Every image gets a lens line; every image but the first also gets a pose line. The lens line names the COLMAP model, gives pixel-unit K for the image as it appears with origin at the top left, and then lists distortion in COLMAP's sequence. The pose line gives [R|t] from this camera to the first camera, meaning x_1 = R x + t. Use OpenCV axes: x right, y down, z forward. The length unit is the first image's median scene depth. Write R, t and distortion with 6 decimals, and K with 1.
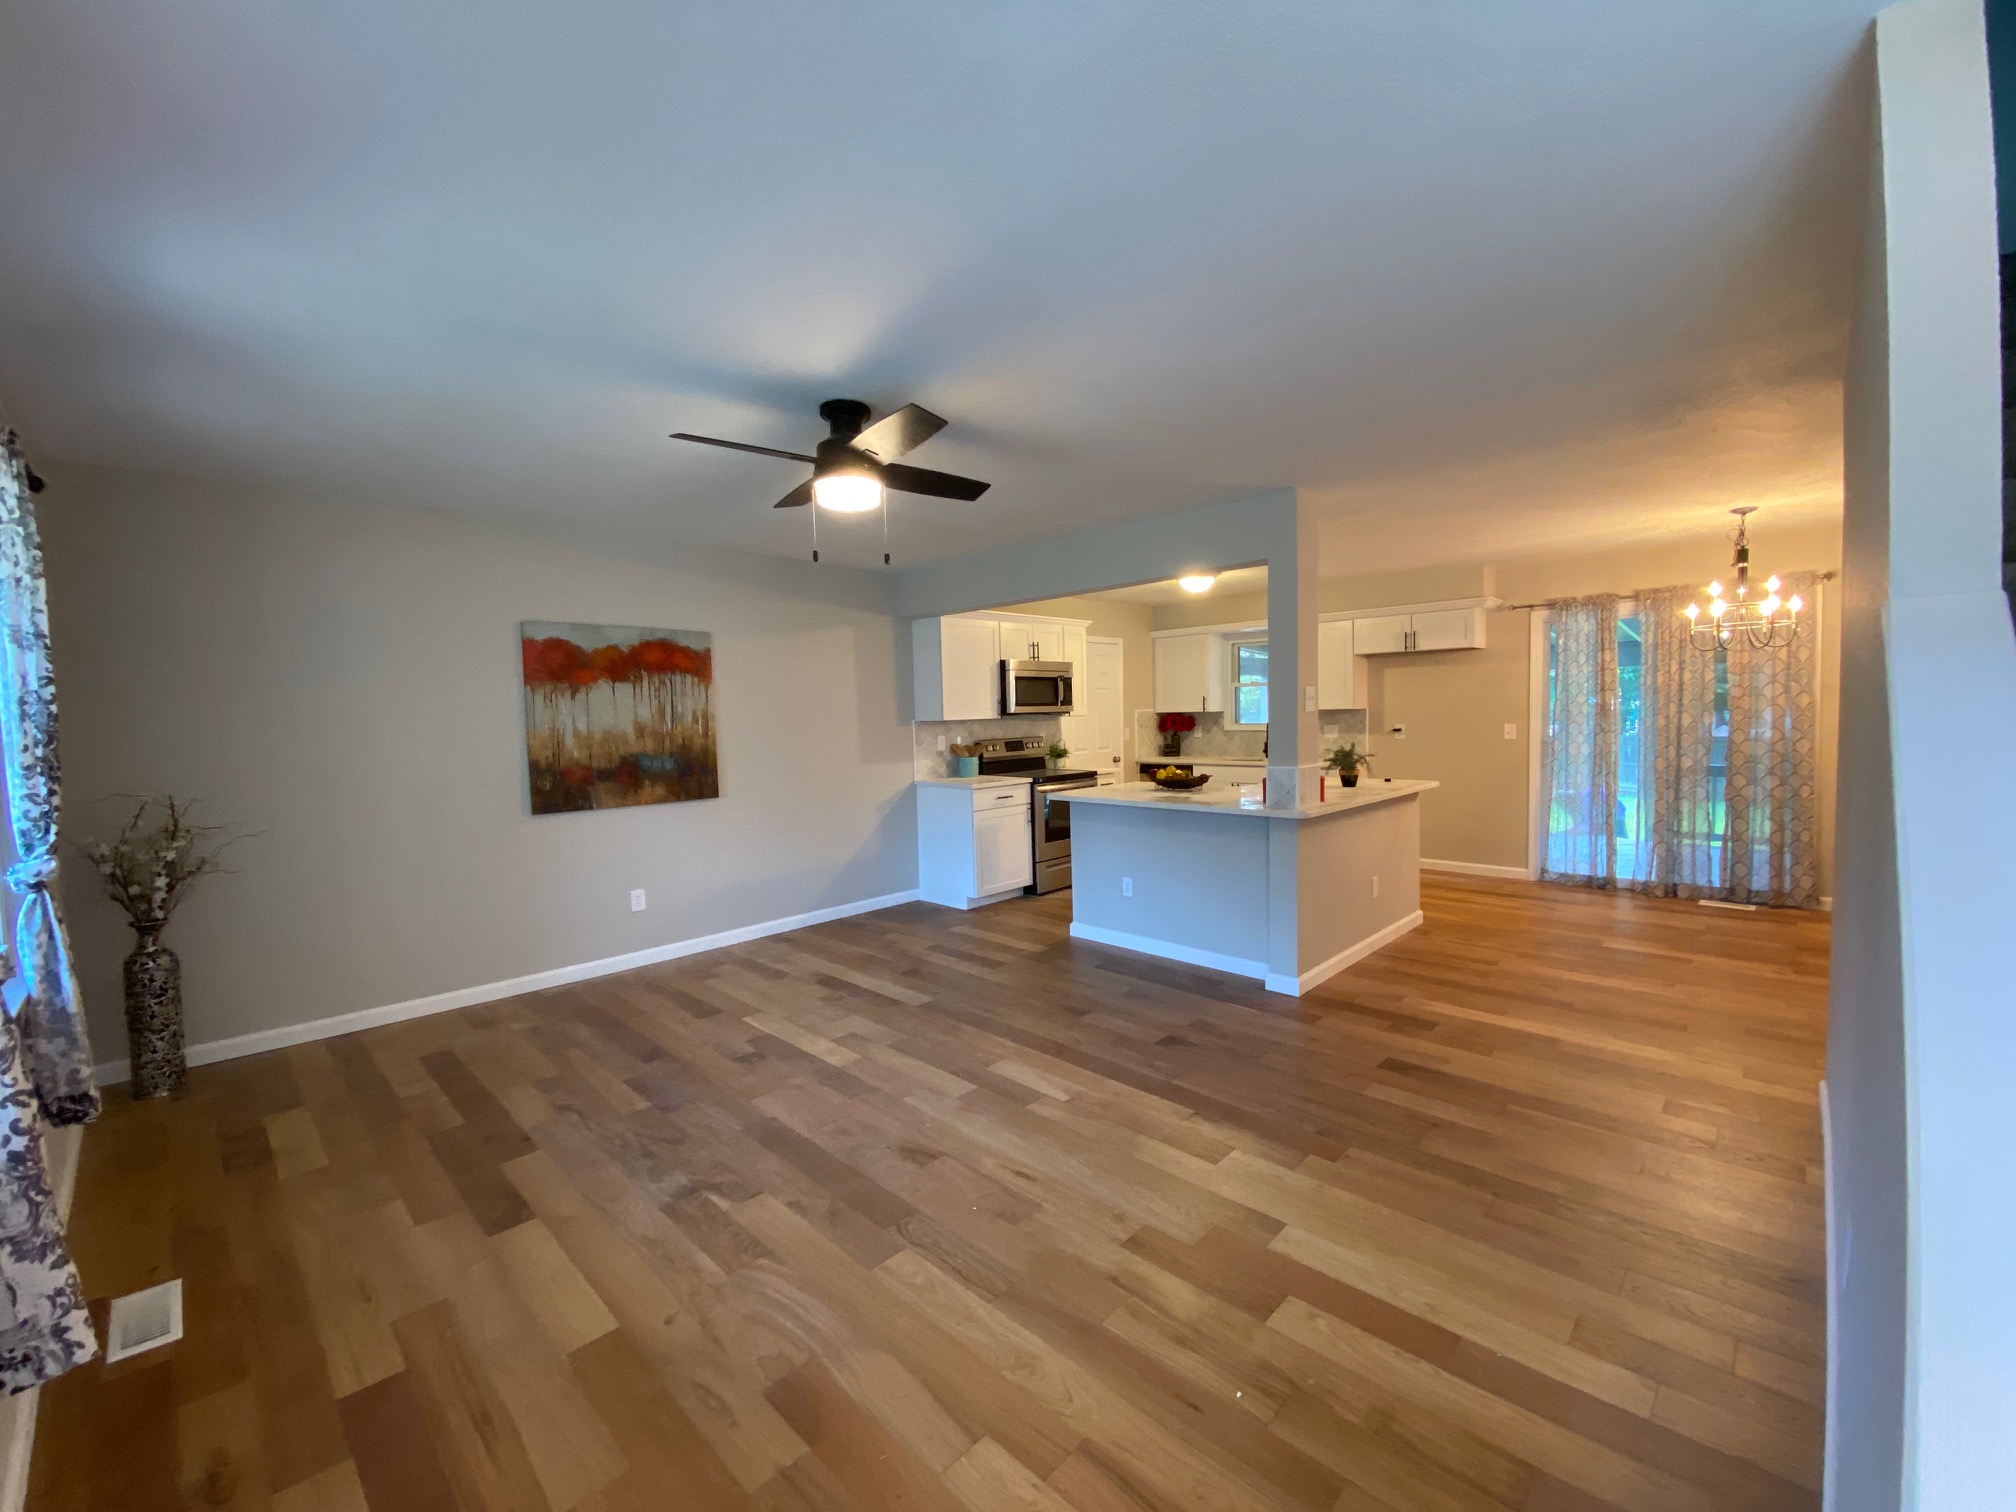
lens RADIAL K [[816.0, 0, 1008.0], [0, 816.0, 756.0], [0, 0, 1]] dist [0.031136, -0.033174]
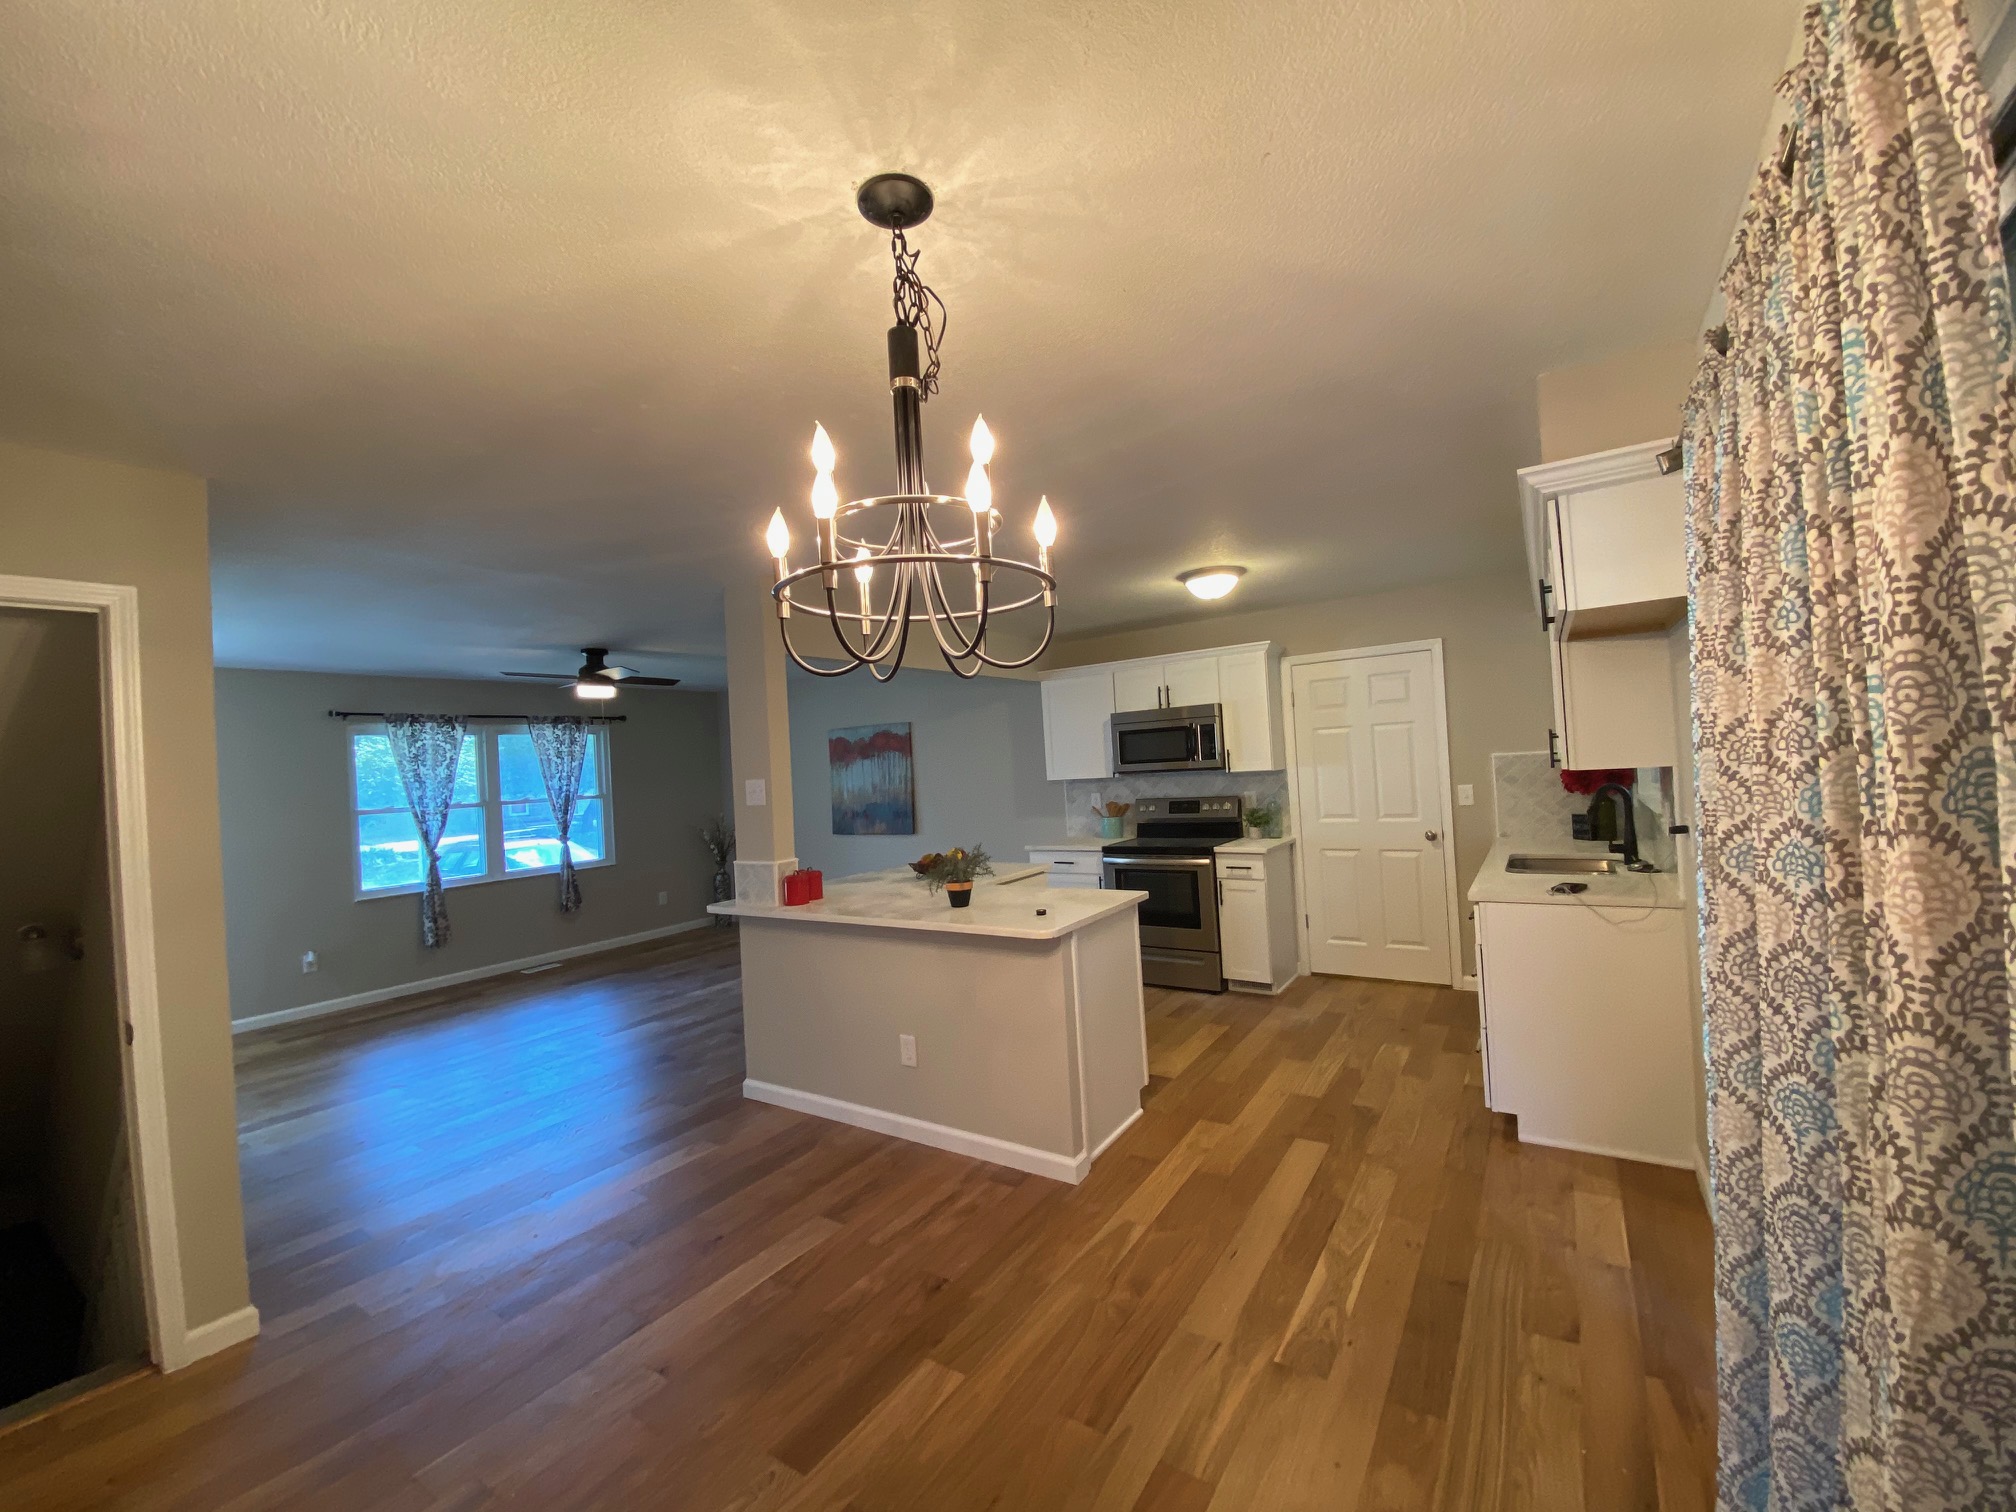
lens RADIAL K [[816.0, 0, 1008.0], [0, 816.0, 756.0], [0, 0, 1]] dist [0.031136, -0.033174]
pose [[0.177437, 0.004677, -0.984121, 1.127675], [0.002812, 0.999982, 0.005260, -0.097766], [0.984128, -0.003701, 0.177421, 0.930739]]
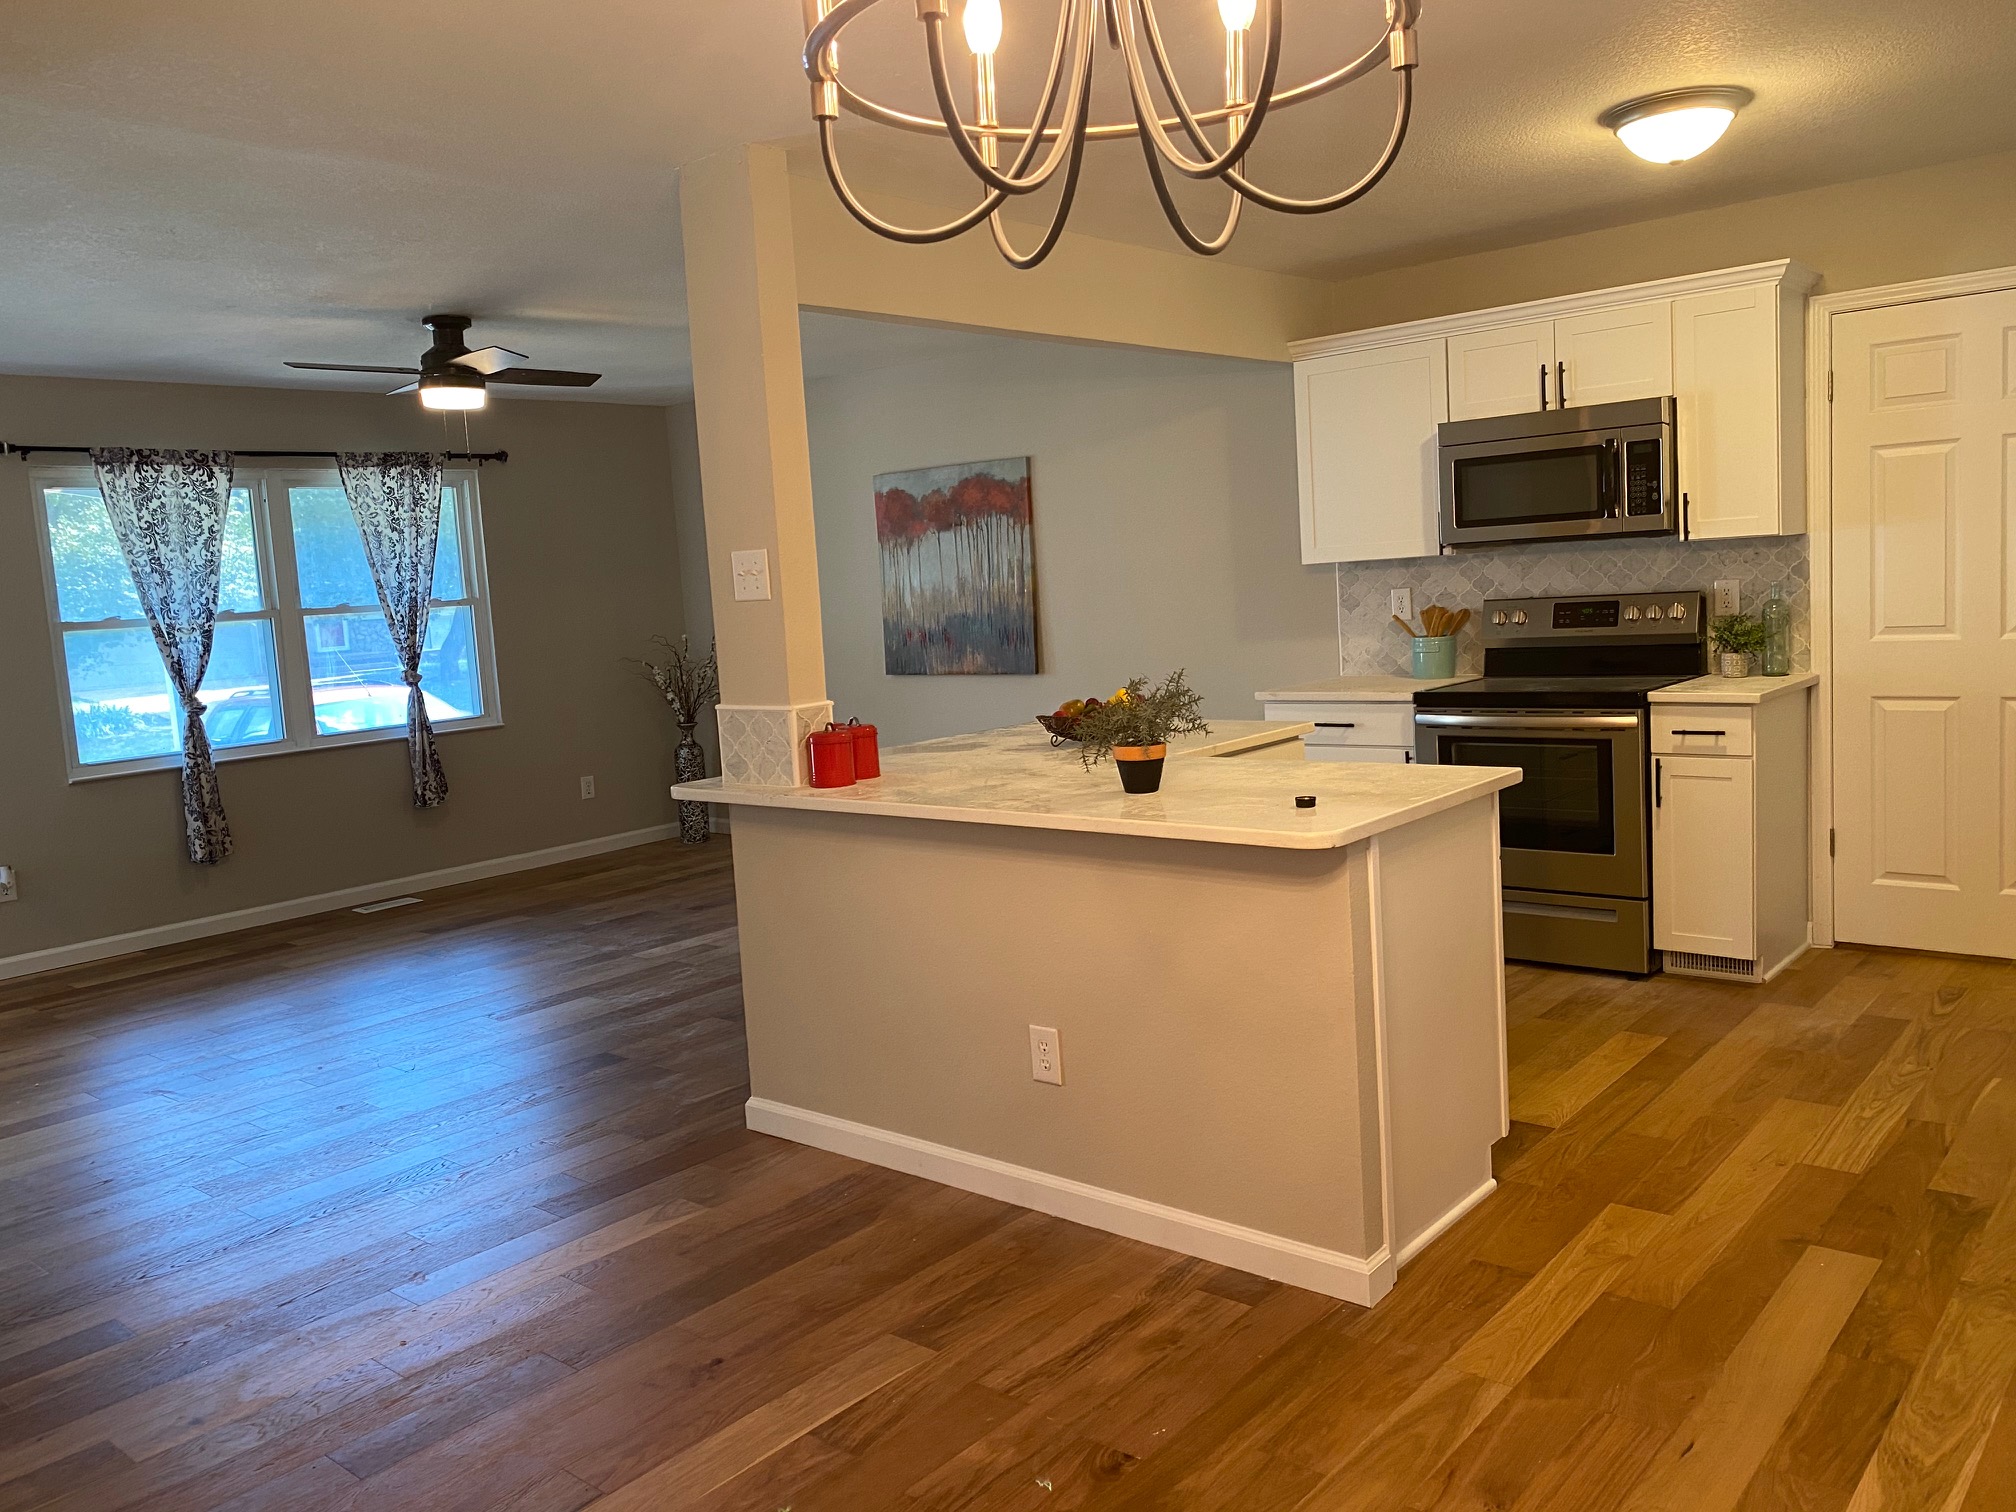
lens RADIAL K [[1541.0, 0, 1016.1], [0, 1541.0, 743.3], [0, 0, 1]] dist [0.008166, 0.009460]
pose [[0.058864, 0.127457, -0.990096, 1.097633], [0.009596, 0.991698, 0.128234, -0.071482], [0.998220, -0.017049, 0.057152, 0.917914]]
